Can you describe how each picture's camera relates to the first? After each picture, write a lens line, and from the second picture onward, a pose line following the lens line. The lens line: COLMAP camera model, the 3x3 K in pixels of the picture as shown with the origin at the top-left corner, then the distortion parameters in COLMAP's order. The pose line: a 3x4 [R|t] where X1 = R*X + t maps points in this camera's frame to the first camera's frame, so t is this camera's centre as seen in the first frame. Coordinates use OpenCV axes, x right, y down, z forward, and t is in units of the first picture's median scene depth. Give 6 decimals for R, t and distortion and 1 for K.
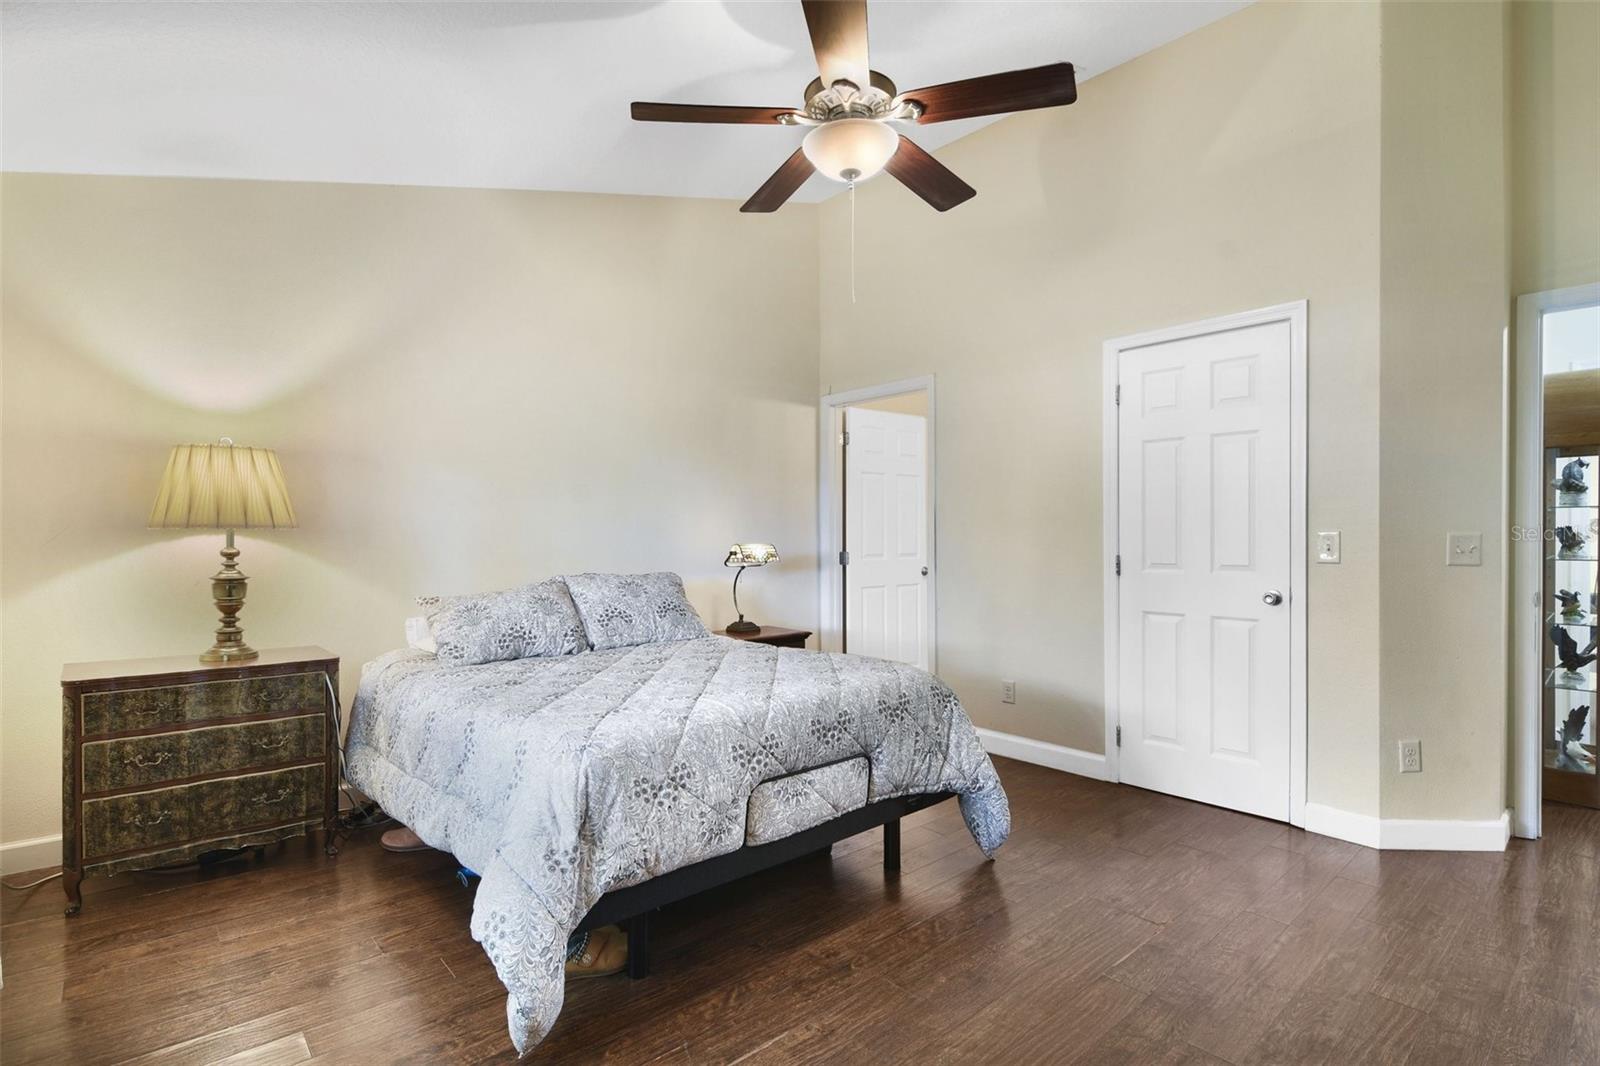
lens RADIAL K [[767.4, 0, 807.1], [0, 767.4, 539.5], [0, 0, 1]] dist [-0.017979, -0.005588]
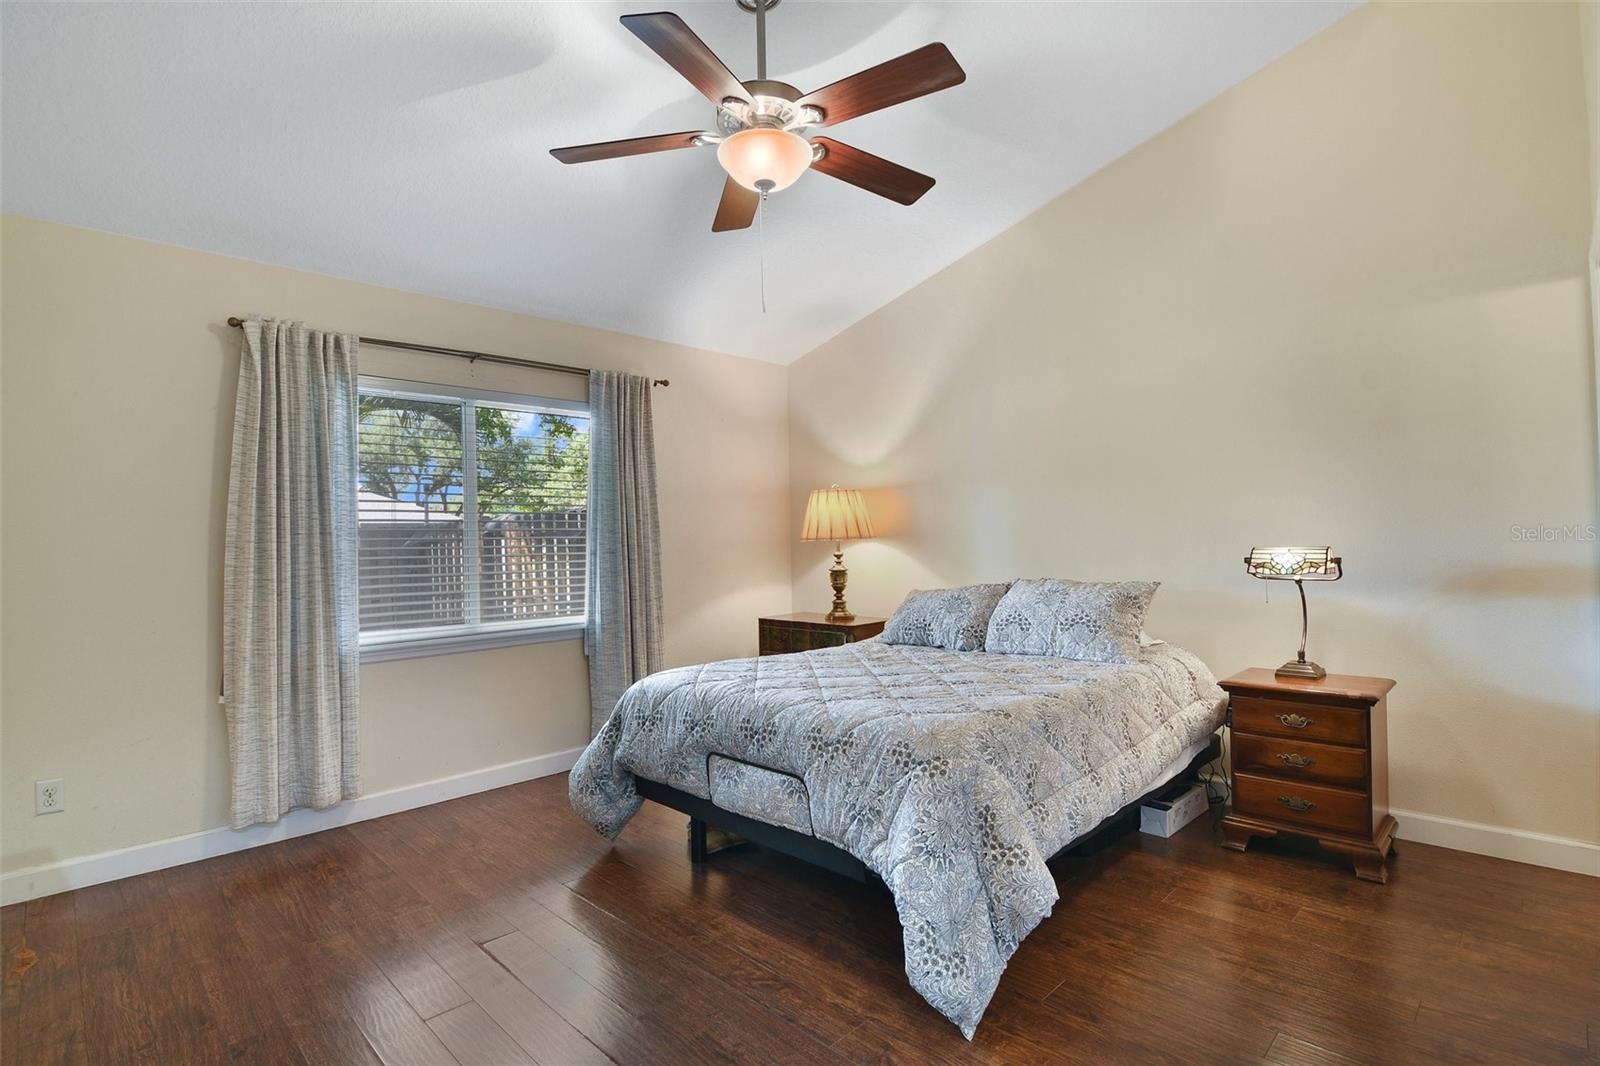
lens RADIAL K [[767.4, 0, 807.2], [0, 767.4, 533.2], [0, 0, 1]] dist [-0.017979, -0.005588]
pose [[0.037351, -0.013983, -0.999204, 0.910919], [0.019424, 0.999723, -0.013264, -0.008564], [0.999113, -0.018913, 0.037613, 0.869724]]
